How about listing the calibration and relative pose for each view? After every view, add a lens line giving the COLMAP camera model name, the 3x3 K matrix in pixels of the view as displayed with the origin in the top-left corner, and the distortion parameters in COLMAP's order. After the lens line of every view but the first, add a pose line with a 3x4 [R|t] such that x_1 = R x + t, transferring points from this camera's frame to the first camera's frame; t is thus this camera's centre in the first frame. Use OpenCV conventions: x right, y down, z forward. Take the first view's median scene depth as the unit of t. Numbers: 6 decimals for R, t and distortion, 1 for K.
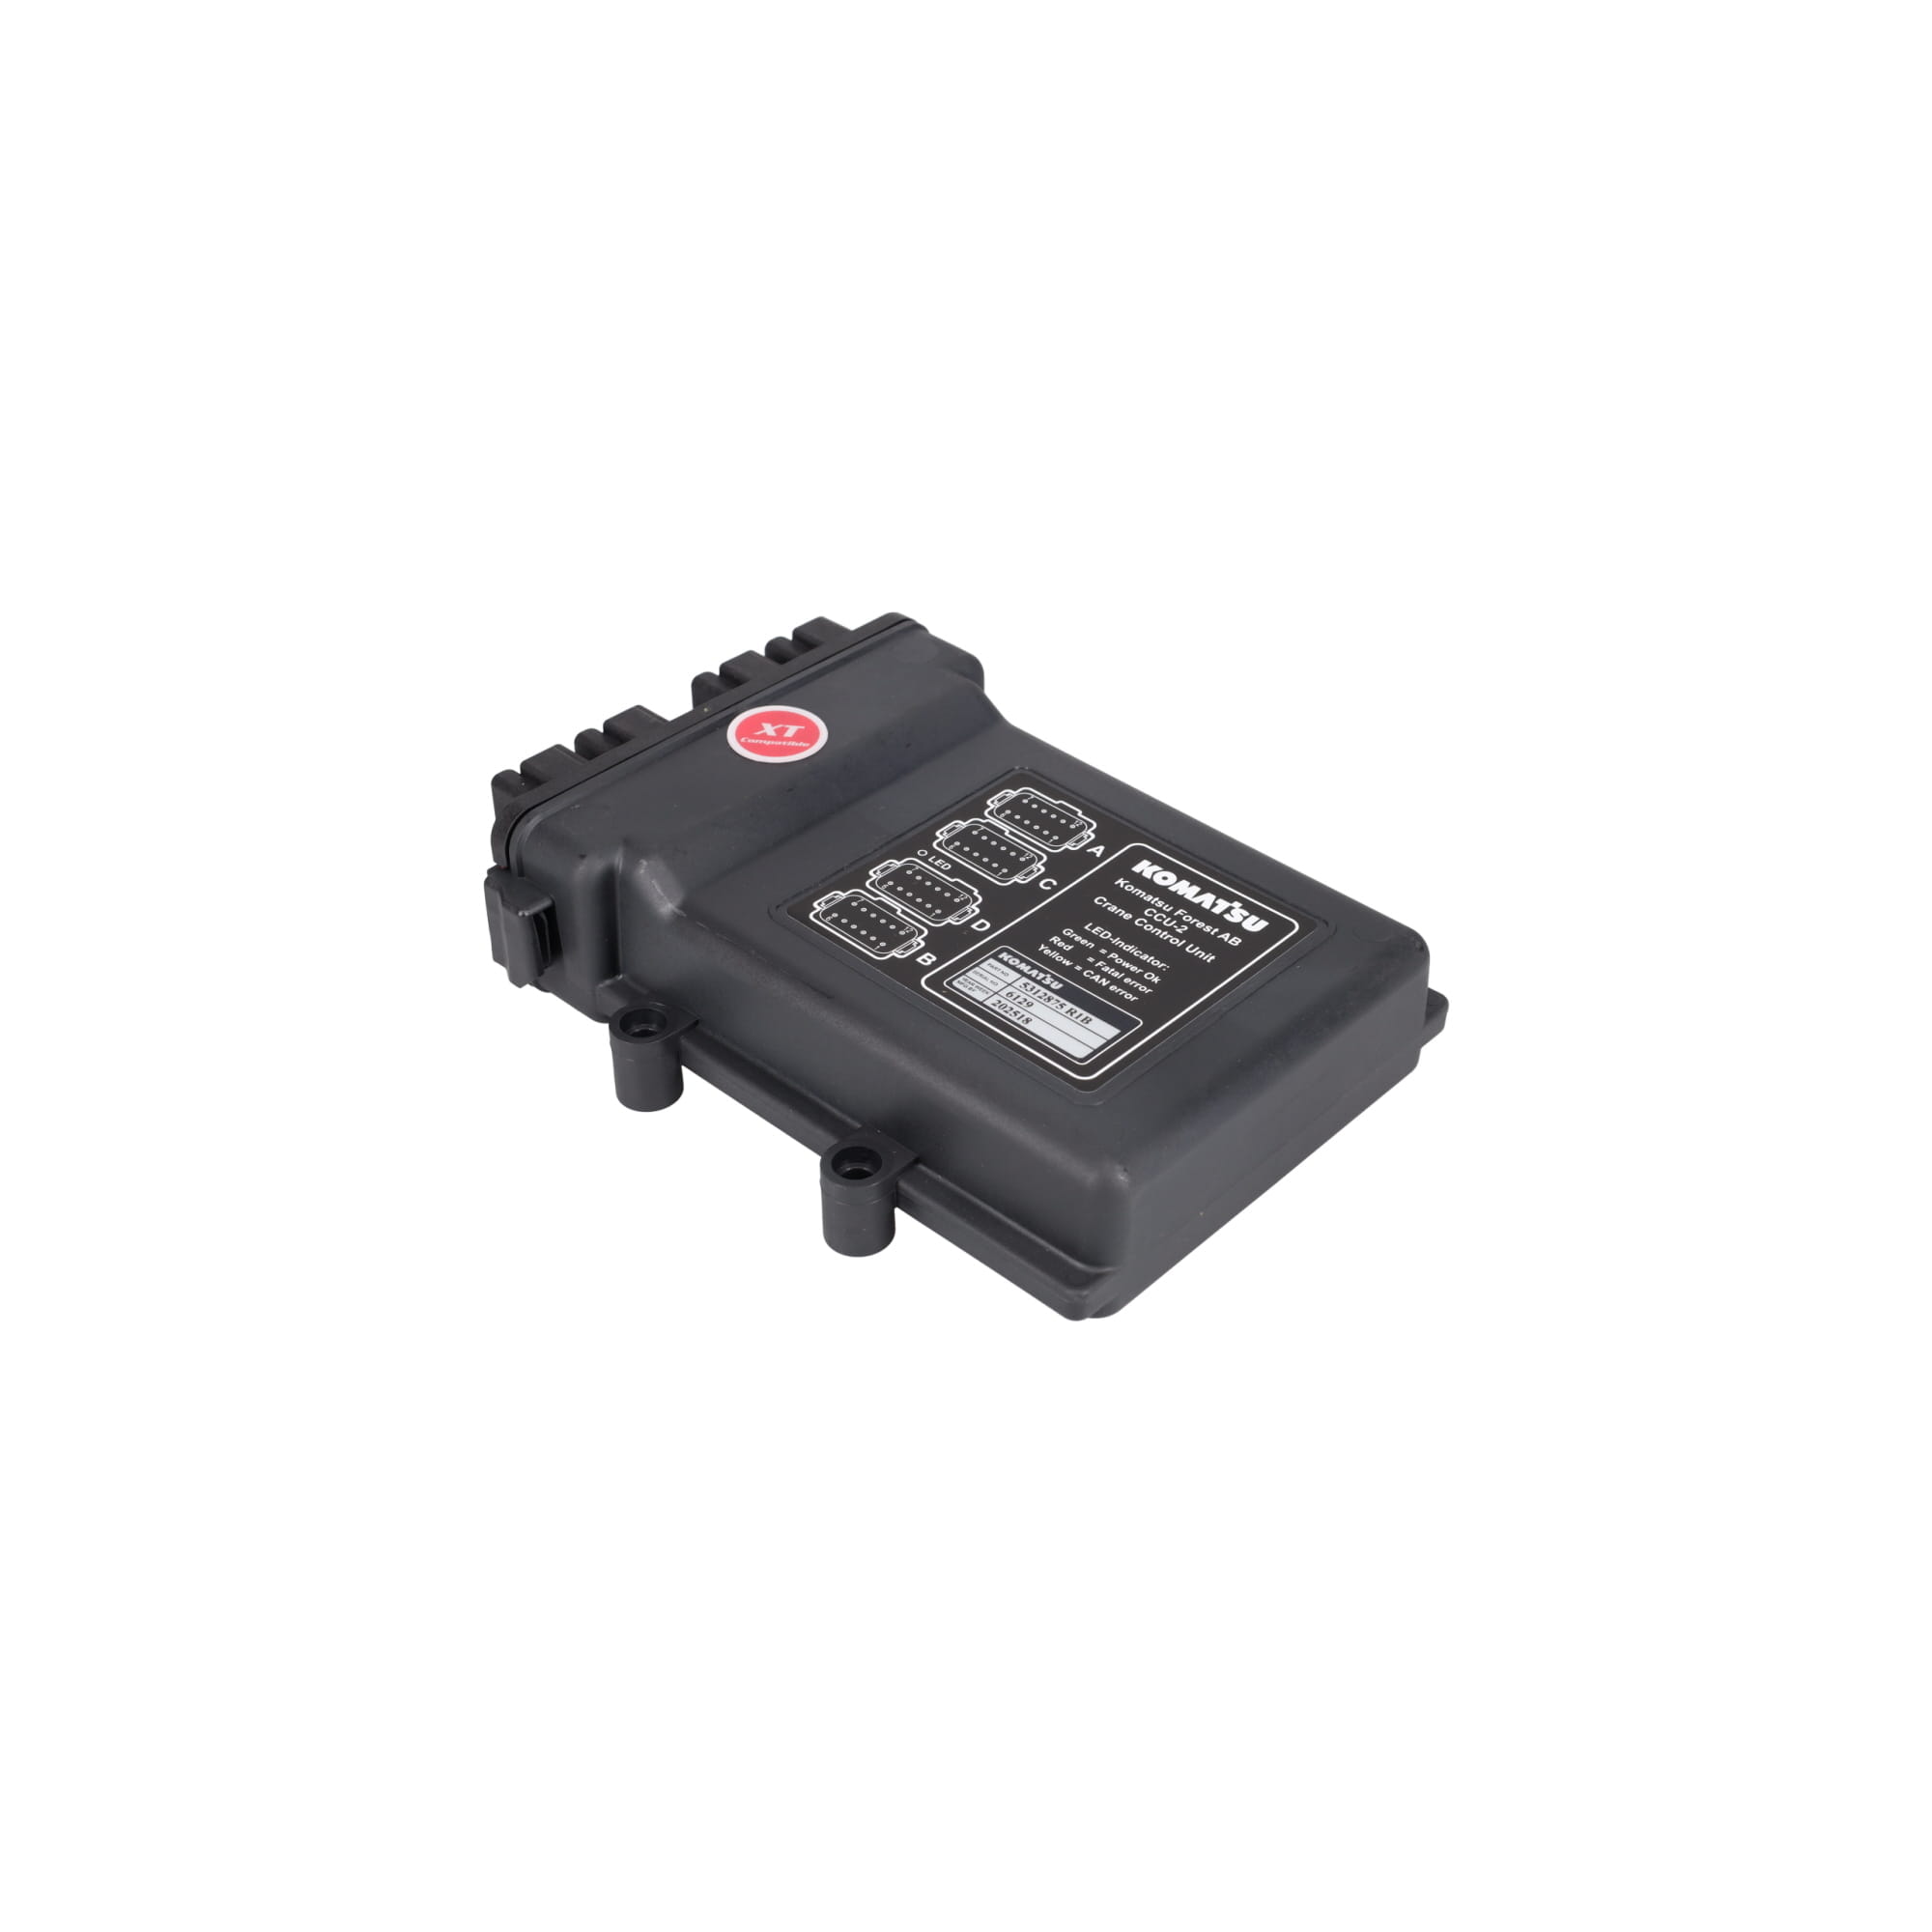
lens RADIAL K [[2325.5, 0, 966.0], [0, 2325.5, 966.0], [0, 0, 1]] dist [0.004191, 0.000794]
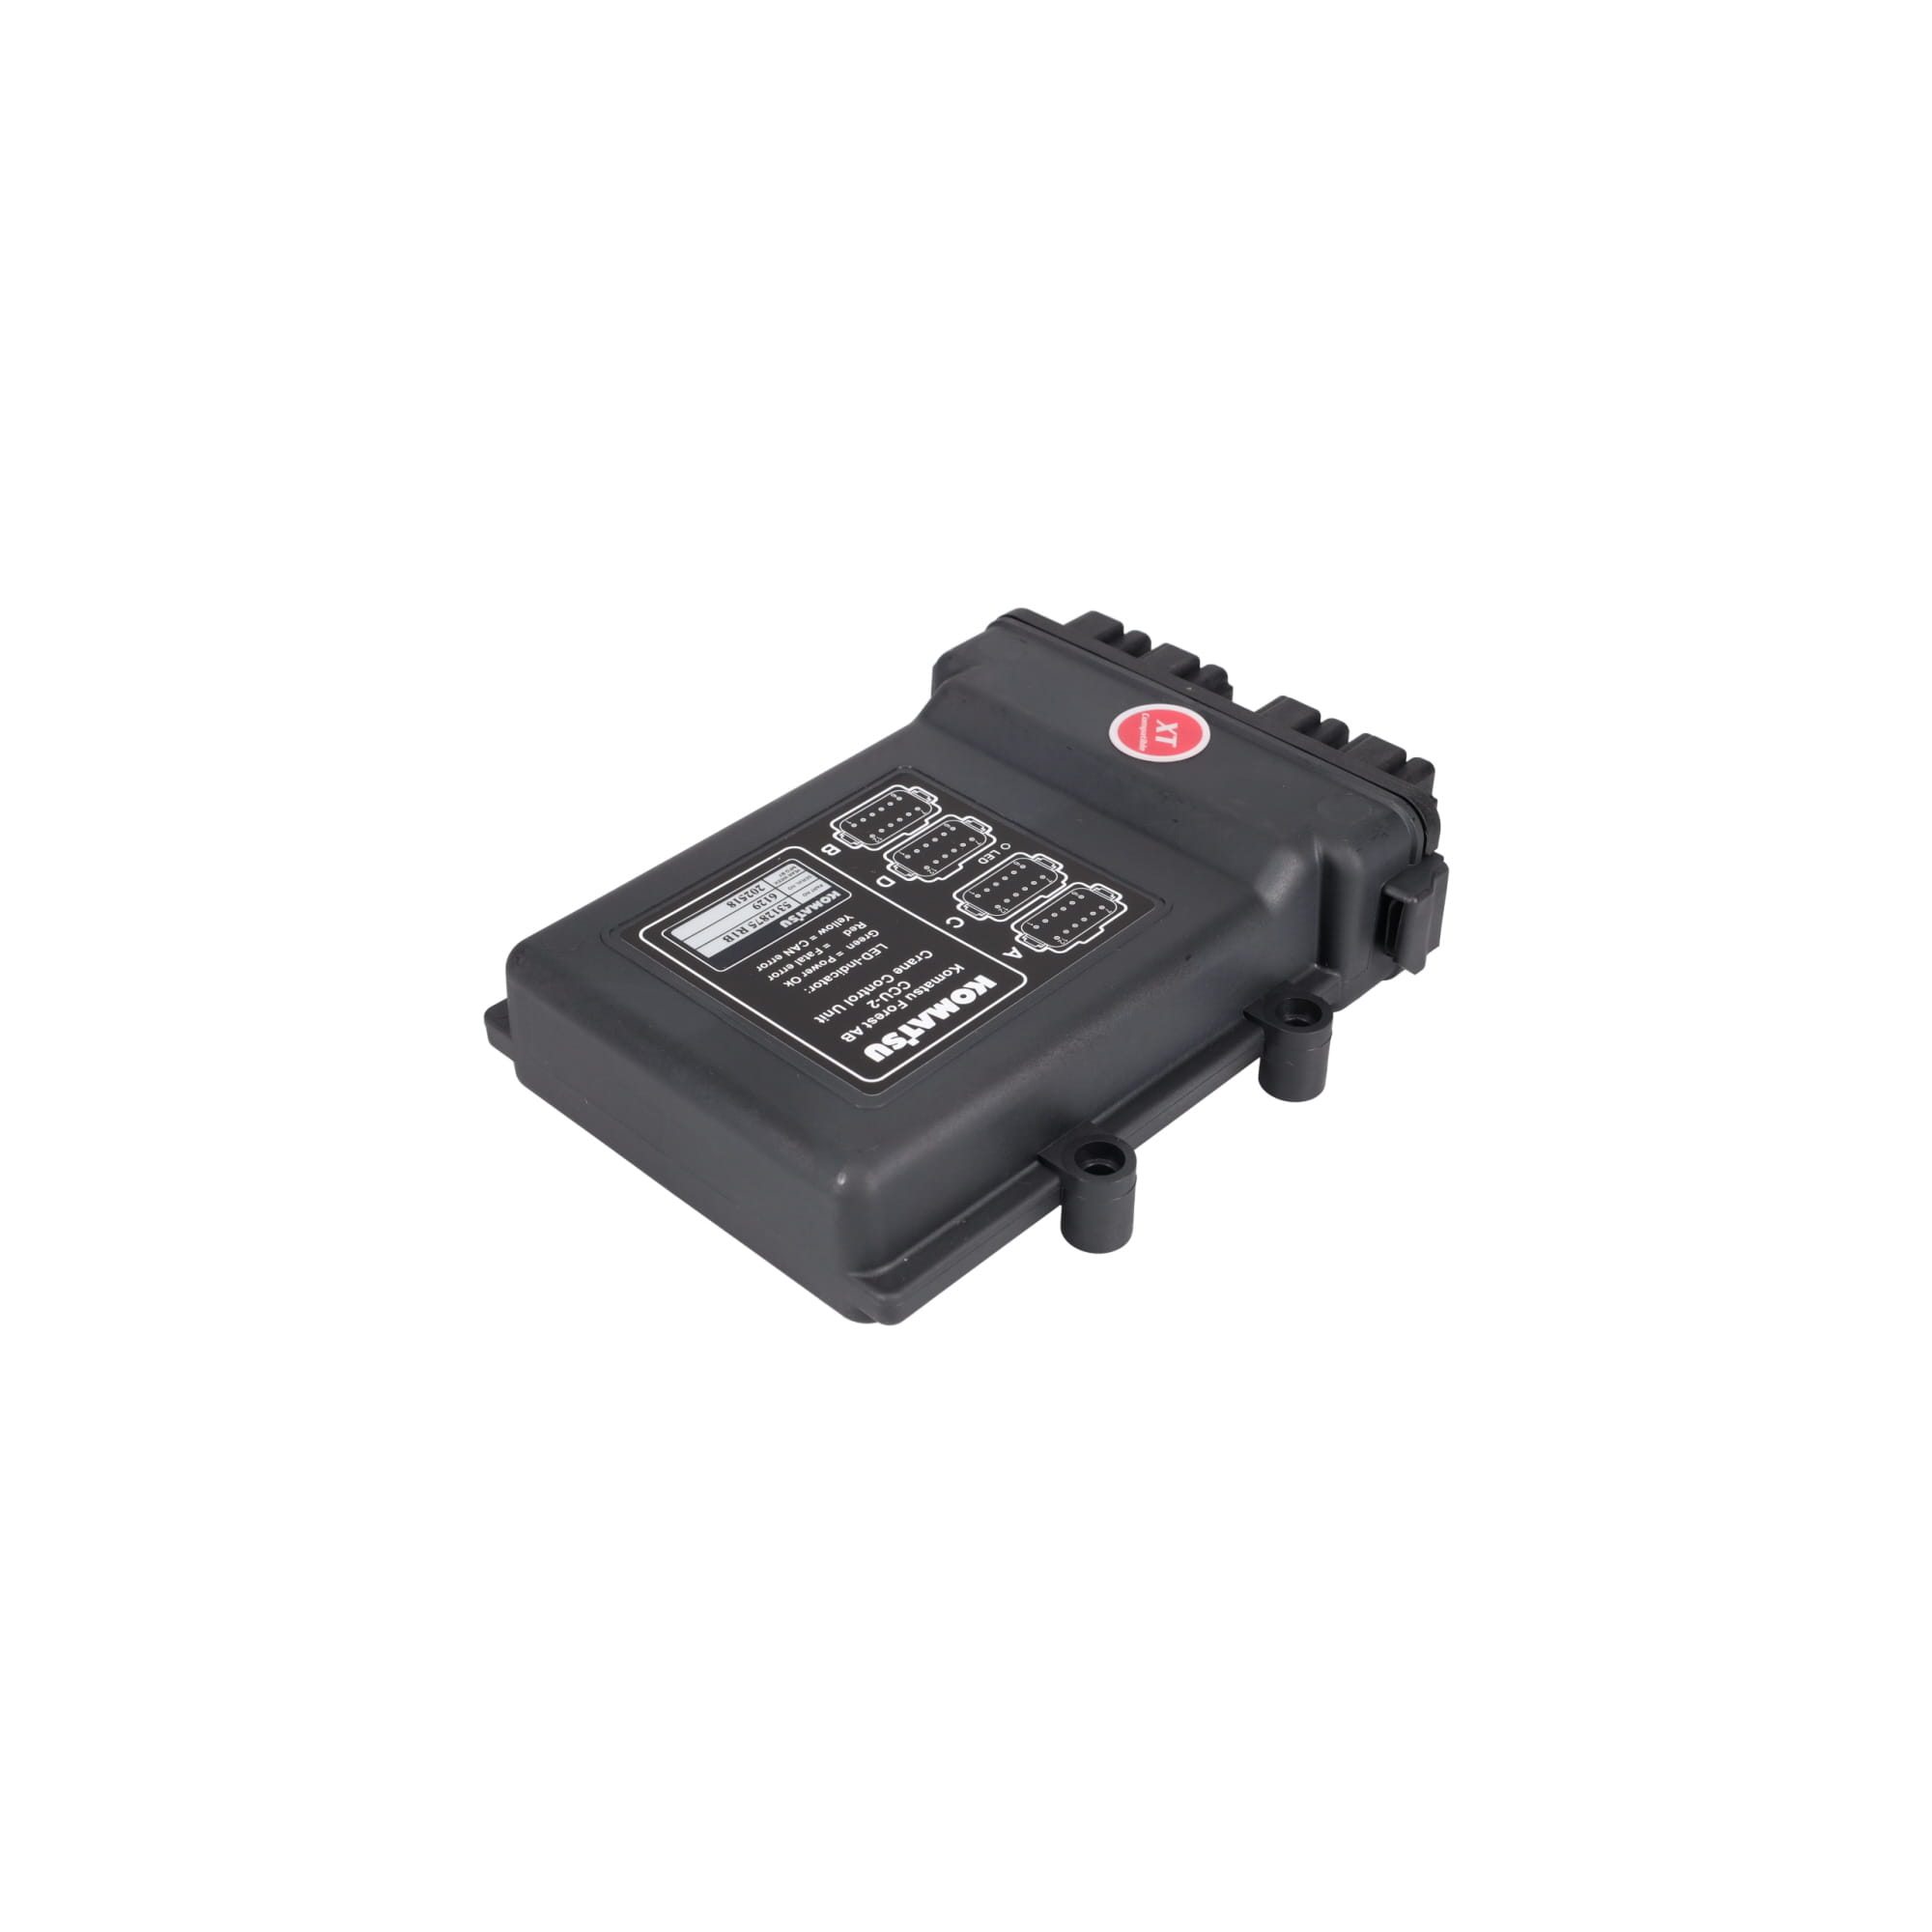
lens RADIAL K [[2325.5, 0, 966.0], [0, 2325.5, 966.0], [0, 0, 1]] dist [0.004191, 0.000794]
pose [[-0.004146, 0.608189, -0.793782, 0.828706], [-0.609991, 0.627463, 0.483943, -0.503487], [0.792398, 0.486206, 0.368388, 0.660535]]
